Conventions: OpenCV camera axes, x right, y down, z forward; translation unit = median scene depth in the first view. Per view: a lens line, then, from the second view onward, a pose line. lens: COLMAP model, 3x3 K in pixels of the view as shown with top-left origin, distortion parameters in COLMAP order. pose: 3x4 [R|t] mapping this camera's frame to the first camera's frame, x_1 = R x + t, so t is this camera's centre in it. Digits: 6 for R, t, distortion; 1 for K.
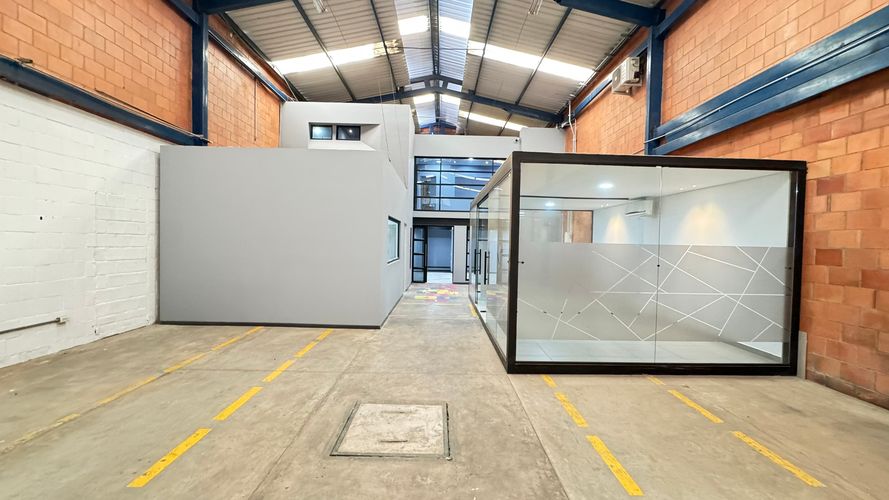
lens RADIAL K [[352.8, 0, 444.6], [0, 352.8, 250.8], [0, 0, 1]] dist [-0.004885, 0.000906]
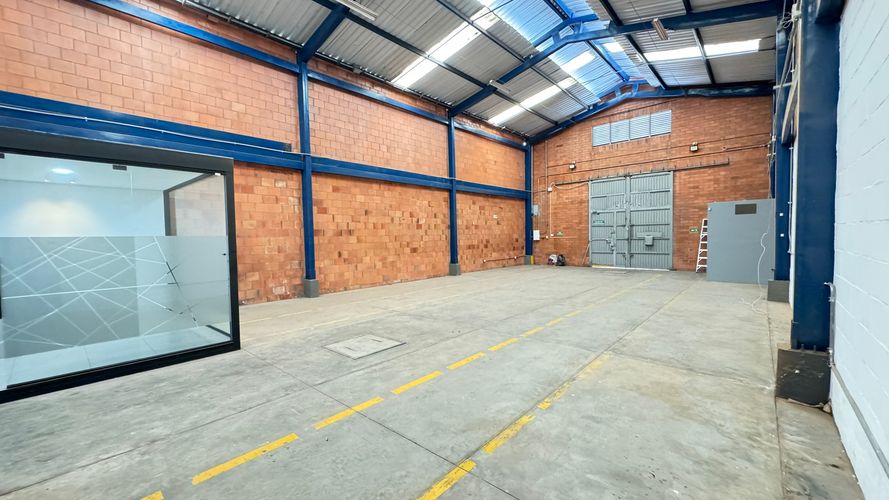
lens RADIAL K [[352.8, 0, 444.6], [0, 352.8, 250.8], [0, 0, 1]] dist [-0.004885, 0.000906]
pose [[-0.737460, -0.035550, 0.674454, -1.112295], [0.020225, 0.997003, 0.074667, -0.051366], [-0.675087, 0.068705, -0.734532, 1.400642]]
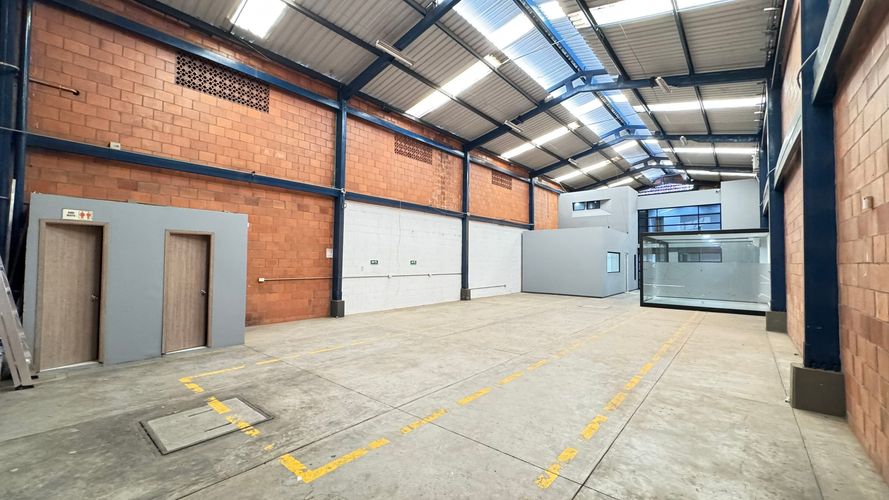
lens RADIAL K [[352.8, 0, 444.6], [0, 352.8, 250.8], [0, 0, 1]] dist [-0.004885, 0.000906]
pose [[0.755797, -0.032620, -0.653993, 0.913113], [-0.011191, 0.997969, -0.062711, 0.083576], [0.654711, 0.054716, 0.753897, -2.415253]]
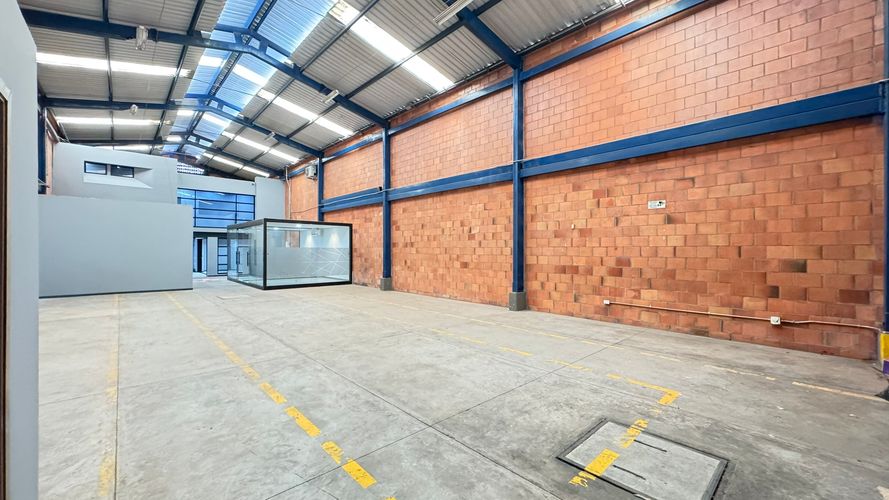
lens RADIAL K [[352.8, 0, 444.6], [0, 352.8, 250.8], [0, 0, 1]] dist [-0.004885, 0.000906]
pose [[0.741341, -0.020707, 0.670809, -0.714963], [0.030186, 0.999541, -0.002505, 0.060627], [-0.670449, 0.022106, 0.741626, -2.369279]]
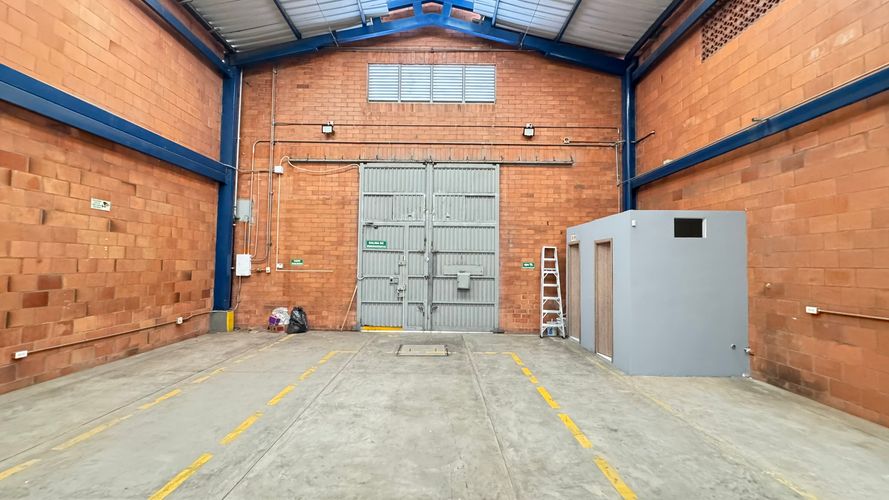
lens RADIAL K [[352.8, 0, 444.6], [0, 352.8, 250.8], [0, 0, 1]] dist [-0.004885, 0.000906]
pose [[-0.999424, -0.033646, -0.004527, -0.129626], [-0.033582, 0.999346, -0.013403, 0.013409], [0.004975, -0.013243, -0.999900, -0.577634]]
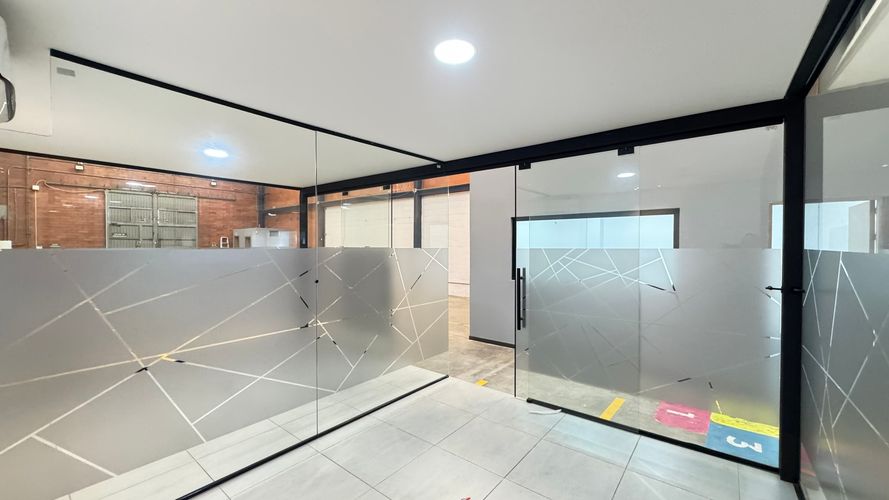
lens RADIAL K [[352.8, 0, 444.6], [0, 352.8, 250.8], [0, 0, 1]] dist [-0.004885, 0.000906]
pose [[-0.632968, -0.009696, -0.774117, 0.929102], [-0.035984, 0.999209, 0.016908, -0.056444], [0.773341, 0.038558, -0.632816, 2.336696]]
